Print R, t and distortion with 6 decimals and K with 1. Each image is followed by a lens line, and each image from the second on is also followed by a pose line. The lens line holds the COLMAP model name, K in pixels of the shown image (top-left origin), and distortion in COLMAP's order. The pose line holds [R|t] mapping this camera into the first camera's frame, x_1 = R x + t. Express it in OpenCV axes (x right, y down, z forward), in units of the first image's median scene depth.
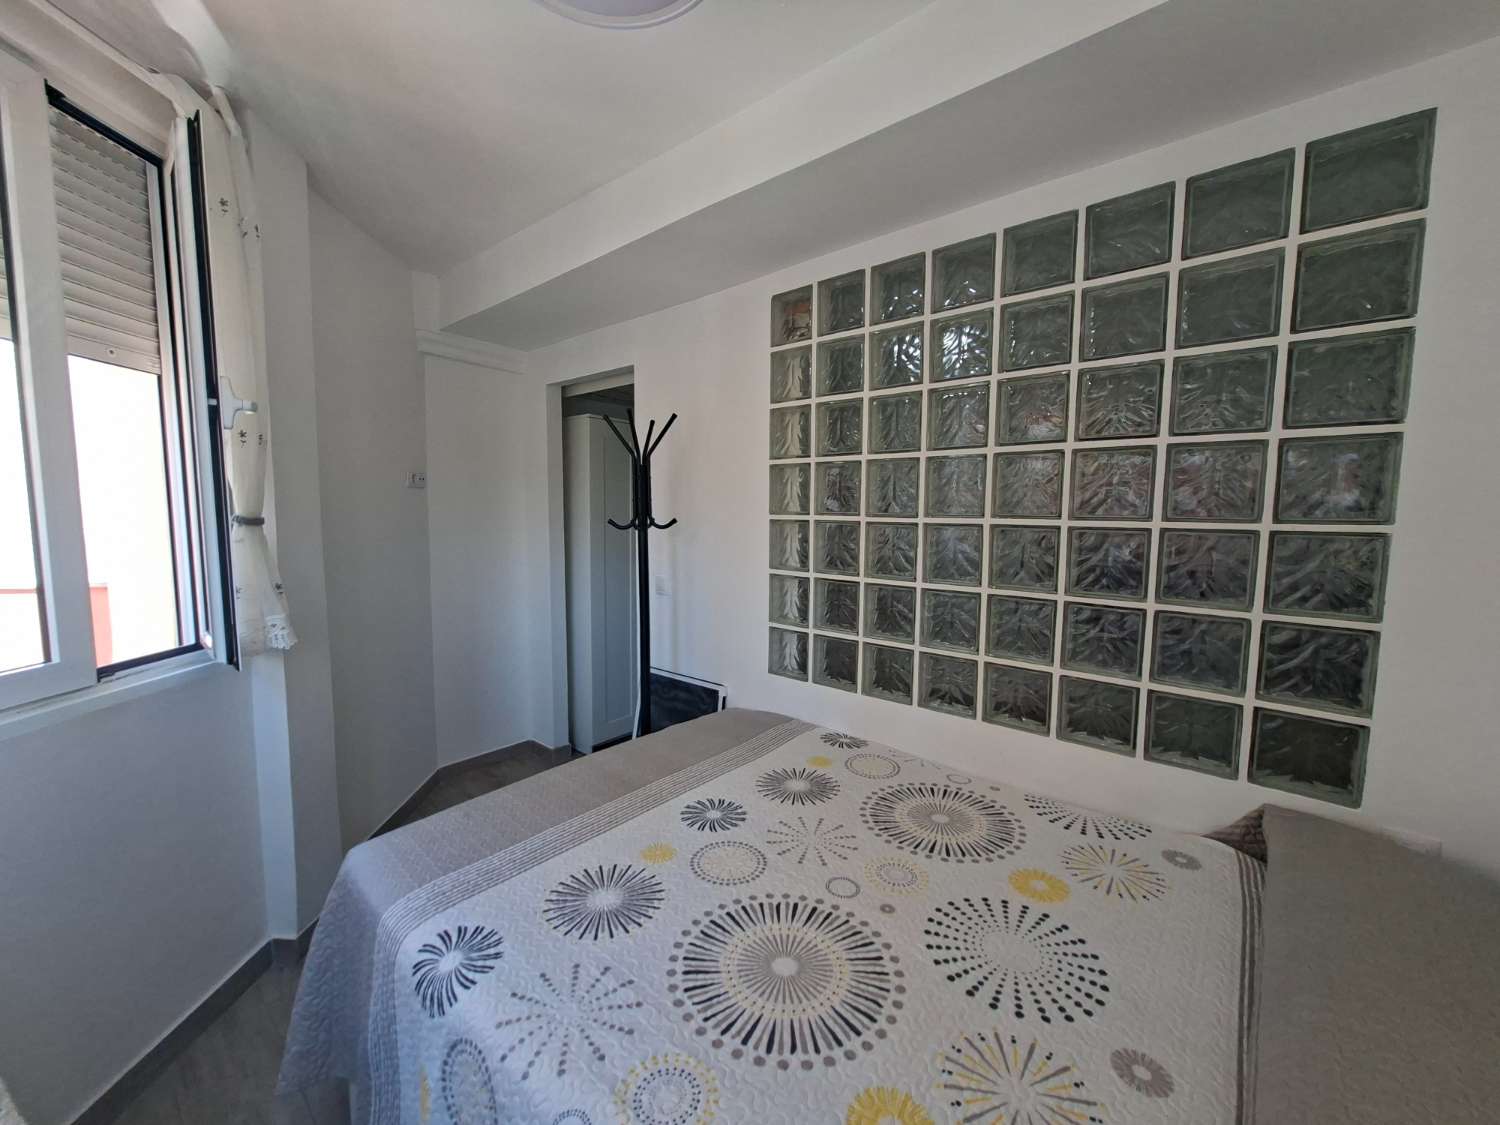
lens RADIAL K [[596.8, 0, 755.2], [0, 596.8, 561.4], [0, 0, 1]] dist [-0.005399, 0.000702]
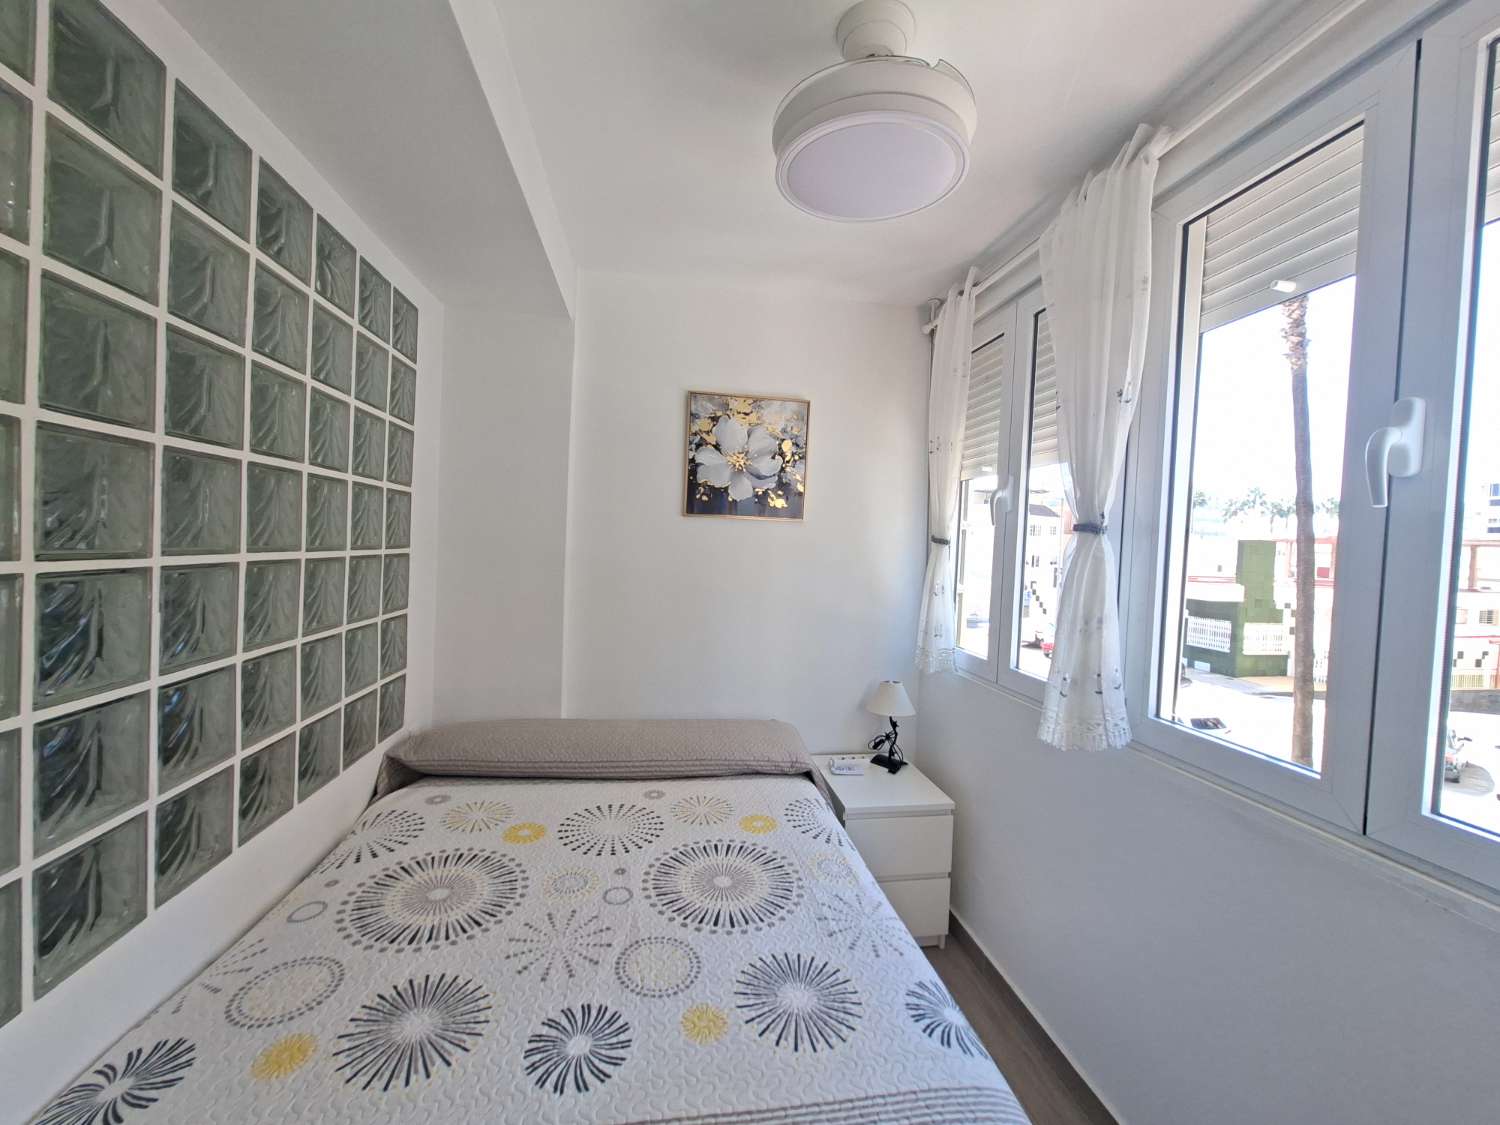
lens RADIAL K [[584.6, 0, 750.0], [0, 584.6, 562.5], [0, 0, 1]] dist [-0.002730, -0.000140]
pose [[-0.754758, -0.059532, 0.653297, -0.740891], [0.009499, 0.994778, 0.101623, -0.187222], [-0.655935, 0.082907, -0.750251, 1.662043]]
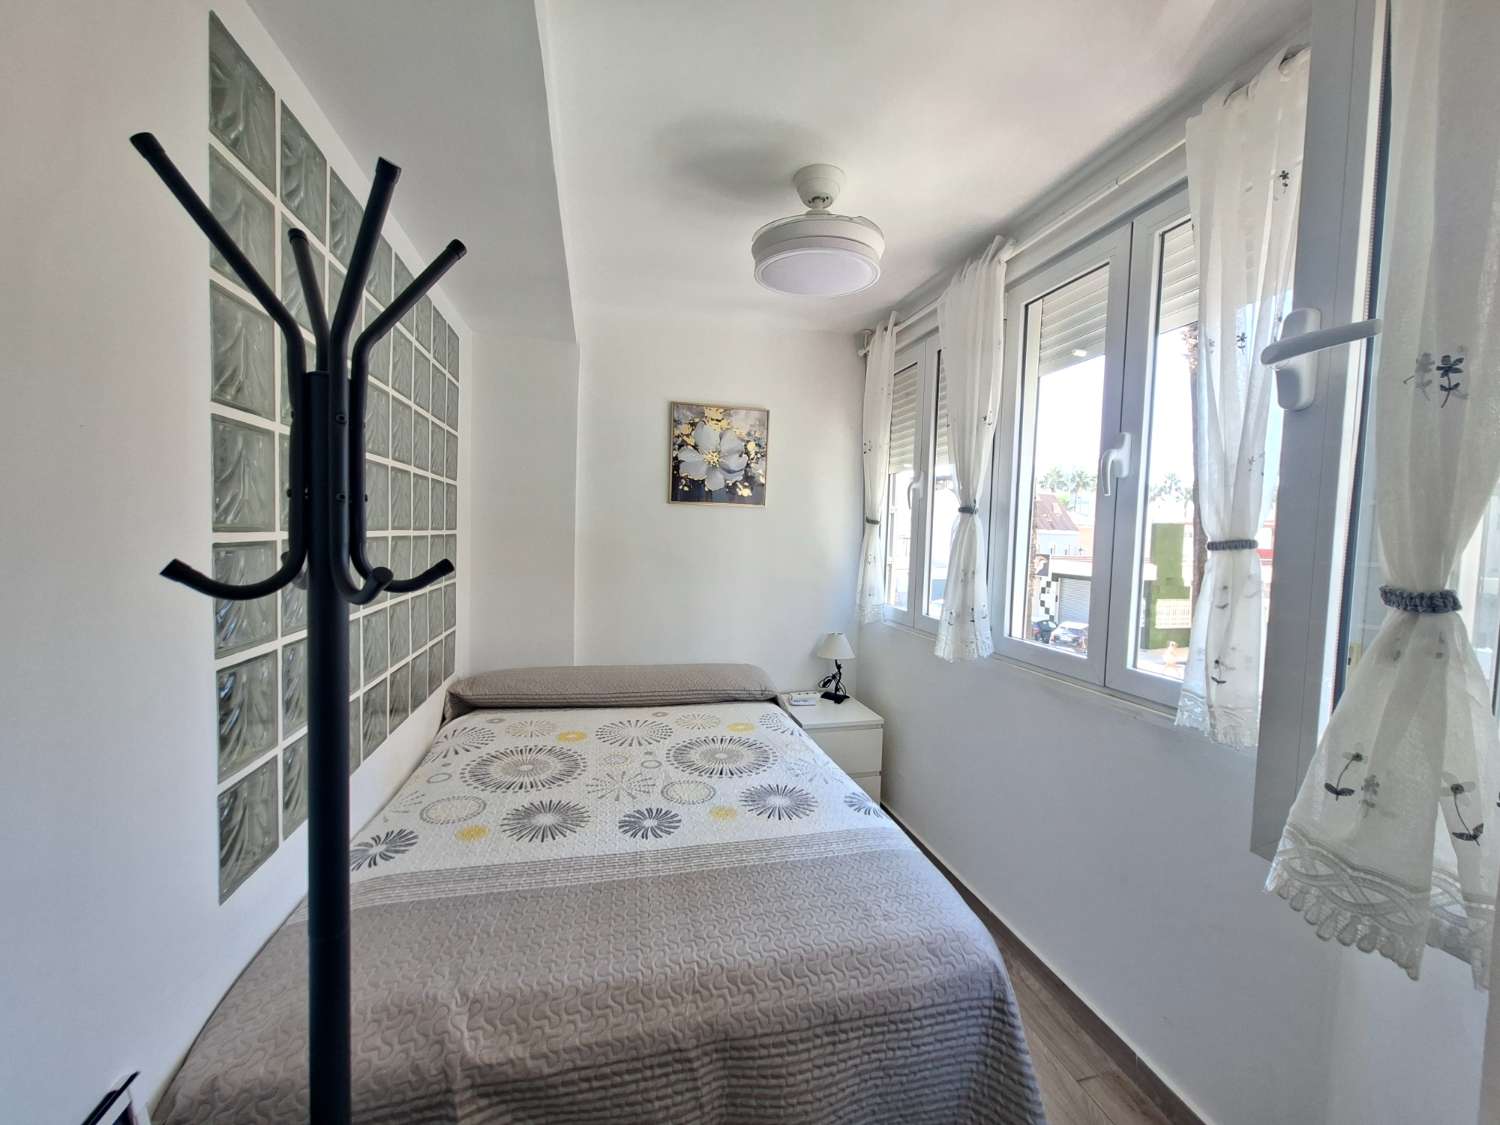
lens RADIAL K [[588.1, 0, 752.9], [0, 588.1, 557.4], [0, 0, 1]] dist [-0.003748, 0.000053]
pose [[-0.813108, -0.056504, 0.579364, -1.006967], [0.012716, 0.993316, 0.114722, -0.198446], [-0.581973, 0.100649, -0.806955, 2.145816]]
